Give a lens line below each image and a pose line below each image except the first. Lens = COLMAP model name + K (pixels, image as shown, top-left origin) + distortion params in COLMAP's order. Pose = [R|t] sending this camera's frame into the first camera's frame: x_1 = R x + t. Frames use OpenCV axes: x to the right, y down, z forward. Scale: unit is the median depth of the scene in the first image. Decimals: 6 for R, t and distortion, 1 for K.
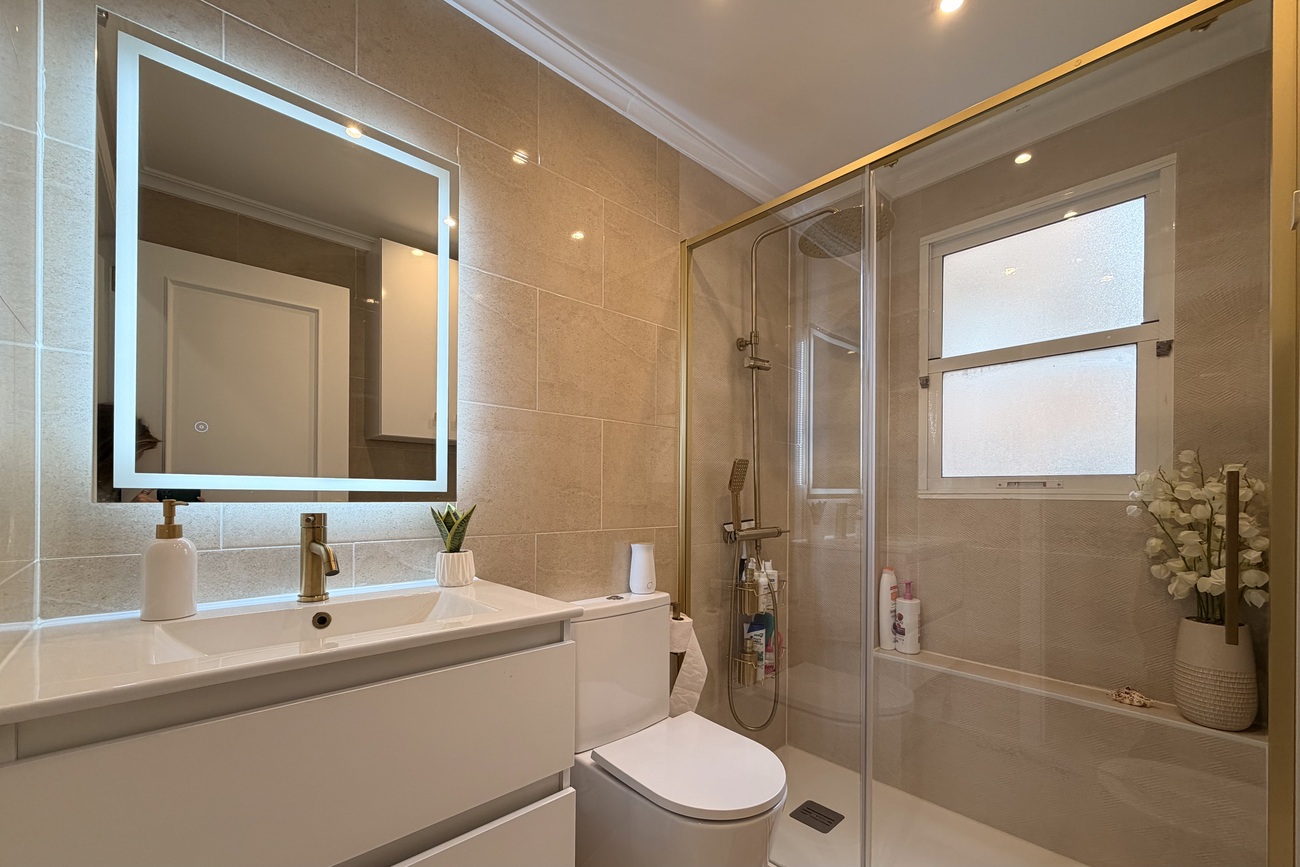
lens RADIAL K [[532.5, 0, 642.9], [0, 532.5, 460.3], [0, 0, 1]] dist [-0.001871, 0.000254]
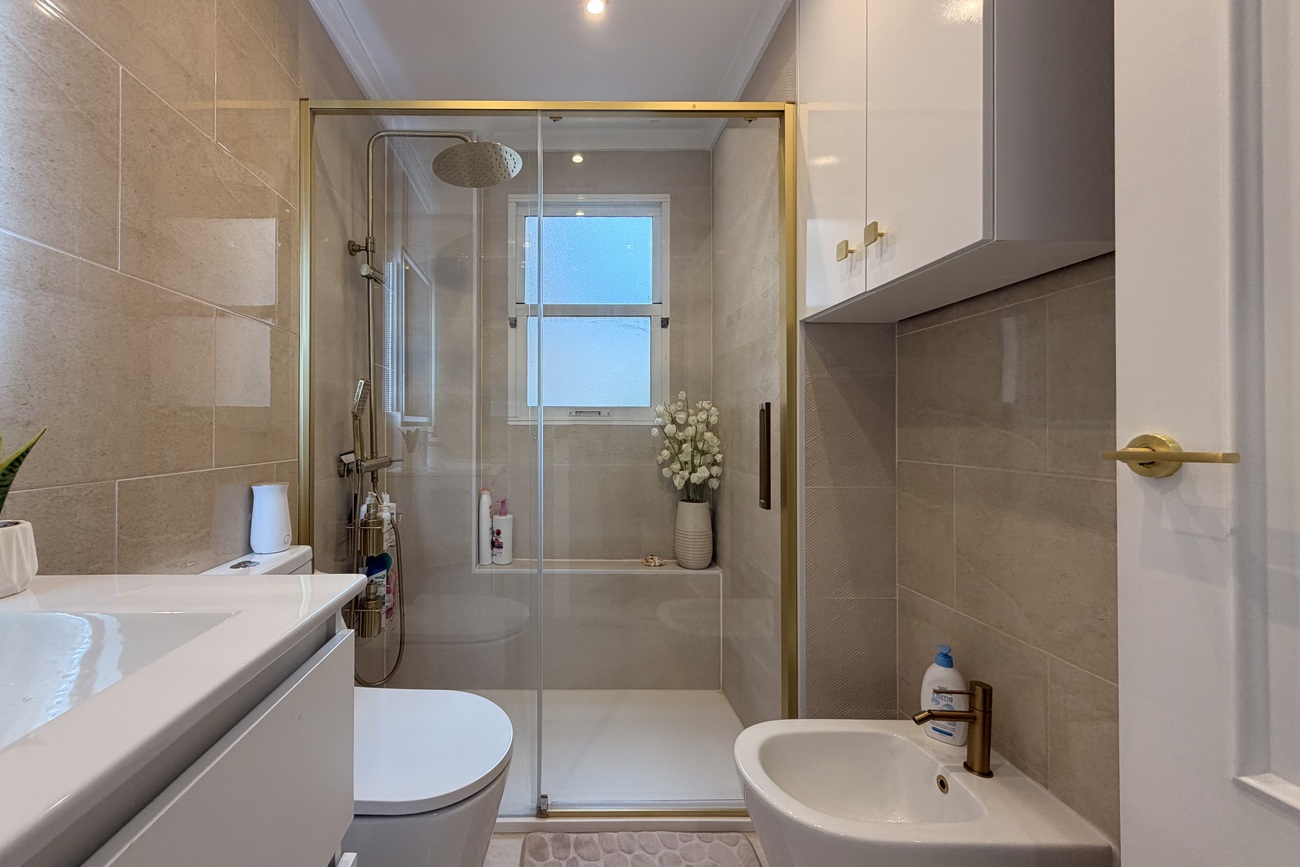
lens RADIAL K [[505.0, 0, 650.1], [0, 505.0, 396.9], [0, 0, 1]] dist [-0.001230, 0.000075]
pose [[0.670742, 0.034165, 0.740904, -0.105137], [-0.042313, 0.999074, -0.007765, 0.012139], [-0.740483, -0.026142, 0.671566, 0.092769]]
